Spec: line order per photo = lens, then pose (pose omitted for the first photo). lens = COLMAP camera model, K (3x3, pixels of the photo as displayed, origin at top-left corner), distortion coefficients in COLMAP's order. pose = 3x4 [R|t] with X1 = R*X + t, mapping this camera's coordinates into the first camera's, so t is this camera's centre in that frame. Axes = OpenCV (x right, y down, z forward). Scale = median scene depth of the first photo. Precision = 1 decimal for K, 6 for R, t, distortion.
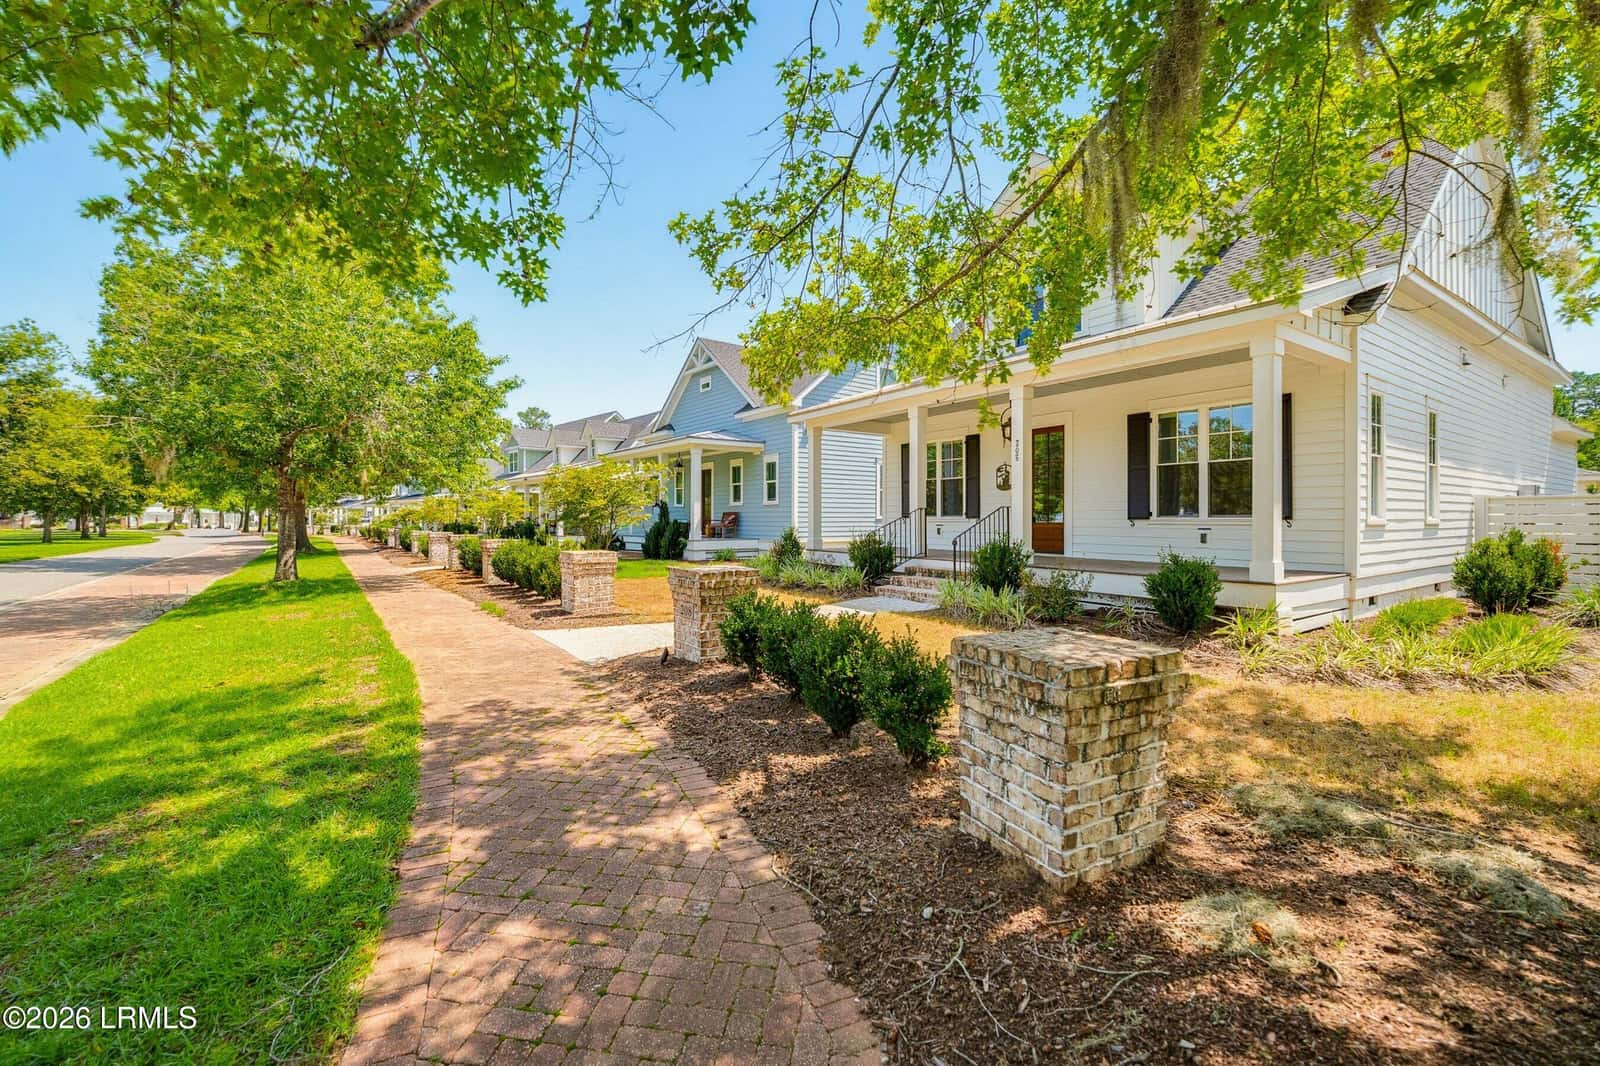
lens RADIAL K [[672.1, 0, 800.0], [0, 672.1, 533.0], [0, 0, 1]] dist [0.003972, -0.000037]
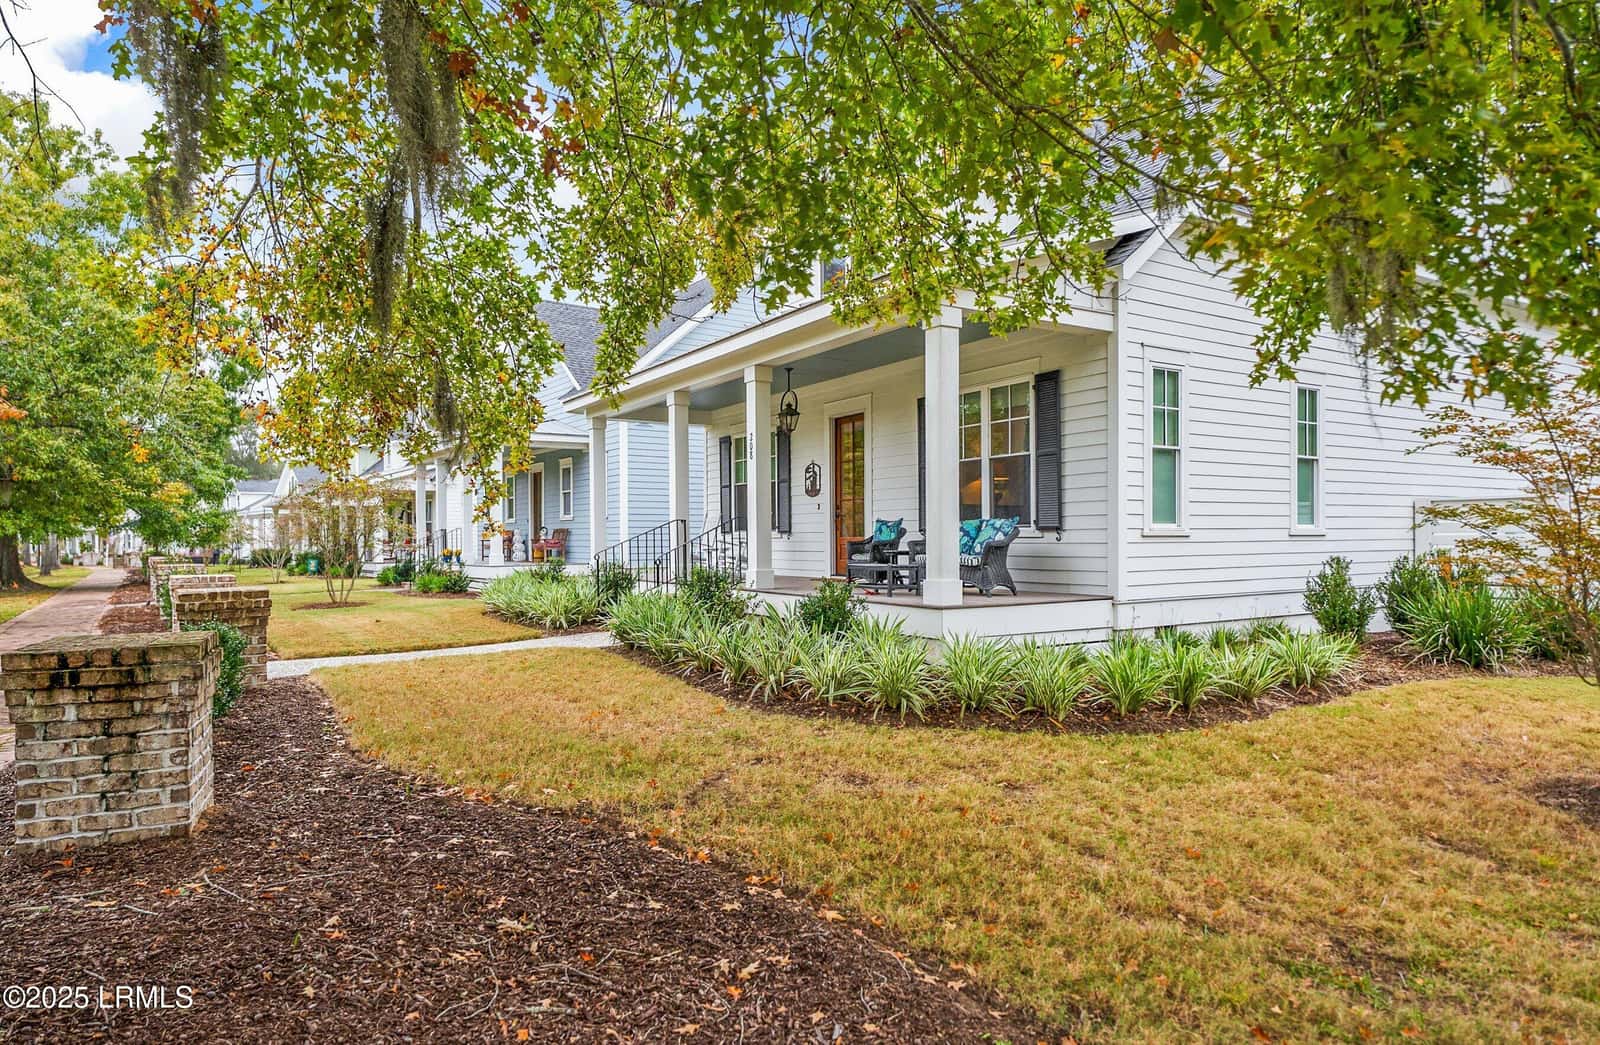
lens RADIAL K [[967.1, 0, 800.0], [0, 967.1, 522.5], [0, 0, 1]] dist [0.002035, 0.000818]
pose [[0.998938, -0.008564, -0.045262, 0.372722], [0.006774, 0.999194, -0.039571, 0.011482], [0.045565, 0.039222, 0.998191, -0.117794]]
